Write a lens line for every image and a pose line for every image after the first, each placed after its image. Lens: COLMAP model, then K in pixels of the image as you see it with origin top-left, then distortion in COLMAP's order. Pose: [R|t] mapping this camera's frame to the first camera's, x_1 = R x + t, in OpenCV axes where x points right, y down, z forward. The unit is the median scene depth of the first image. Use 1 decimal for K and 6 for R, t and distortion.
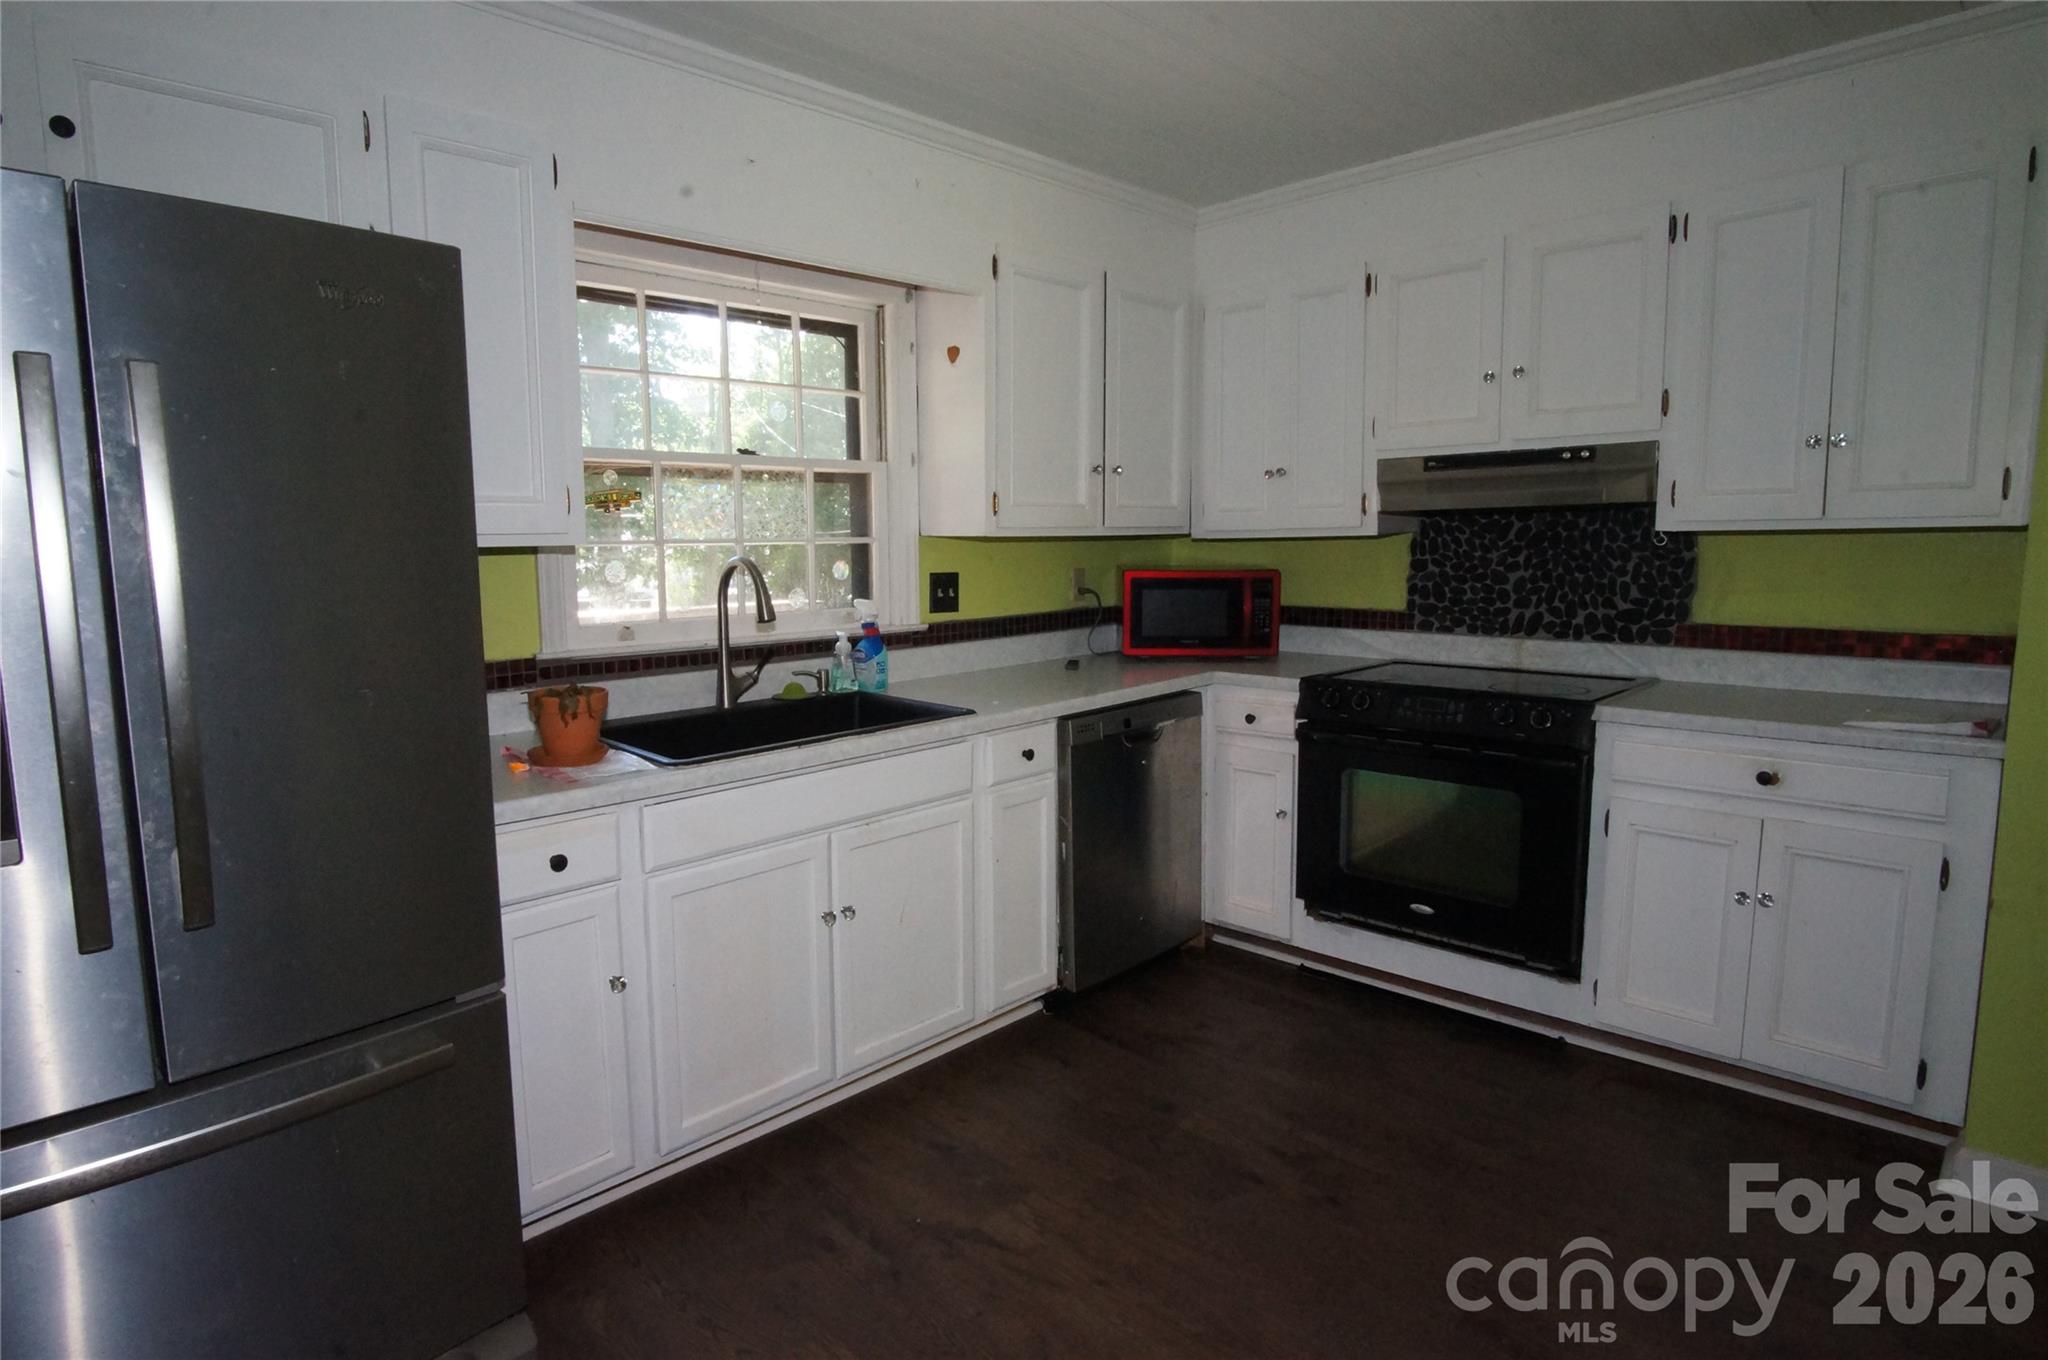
lens RADIAL K [[1087.4, 0, 1005.9], [0, 1087.4, 669.8], [0, 0, 1]] dist [-0.027076, -0.000684]
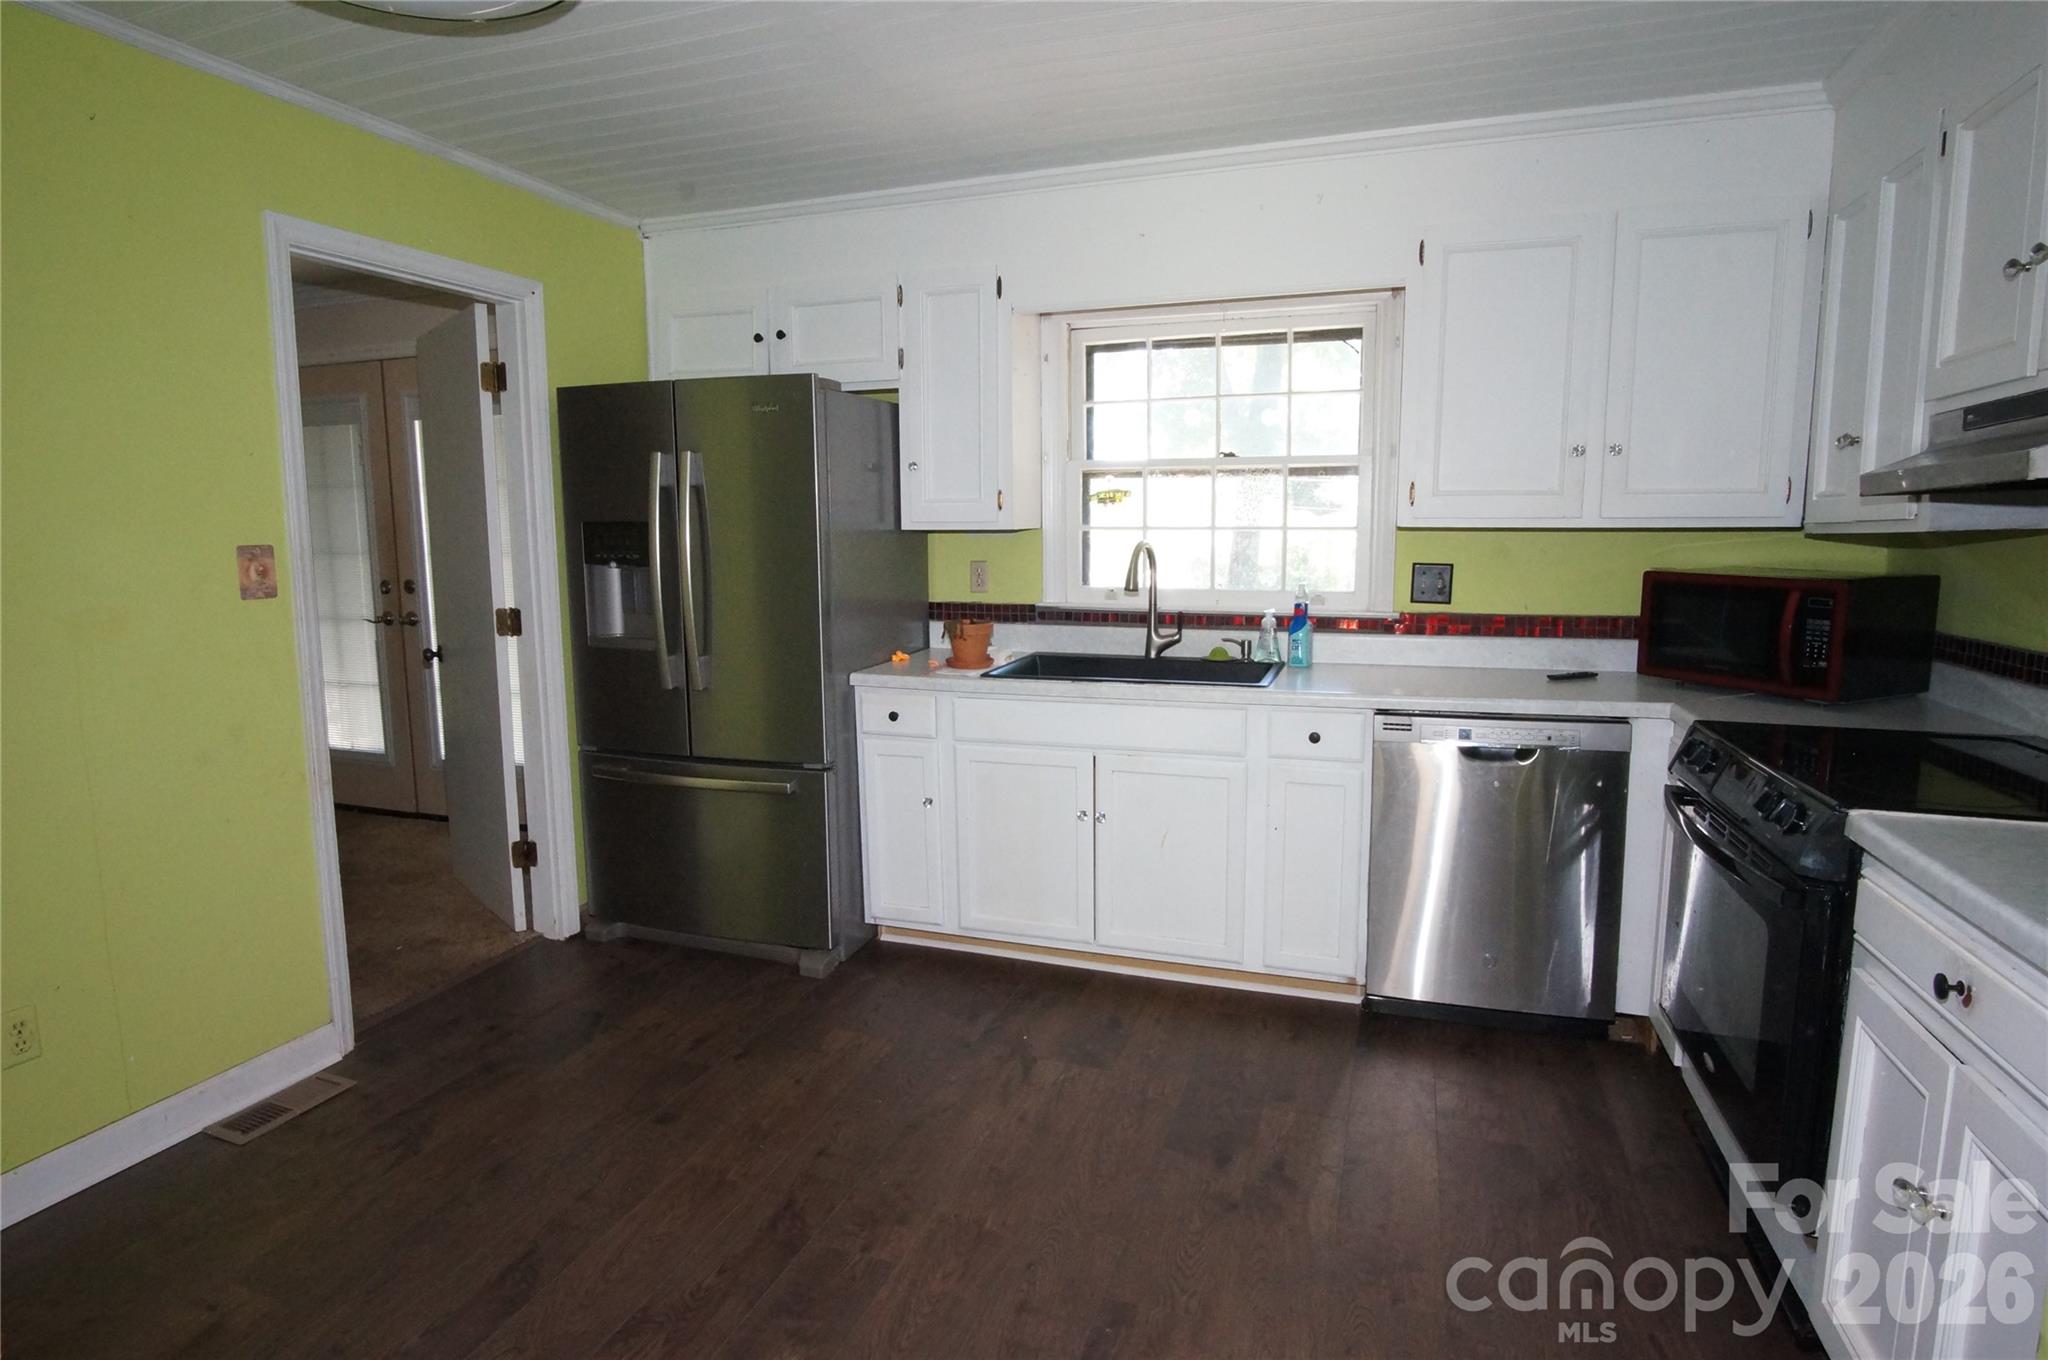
lens RADIAL K [[1087.4, 0, 1005.9], [0, 1087.4, 669.8], [0, 0, 1]] dist [-0.027076, -0.000684]
pose [[0.431980, 0.125777, -0.893070, 0.766822], [-0.109031, 0.990248, 0.086725, -0.041853], [0.895269, 0.059909, 0.441481, 0.259693]]
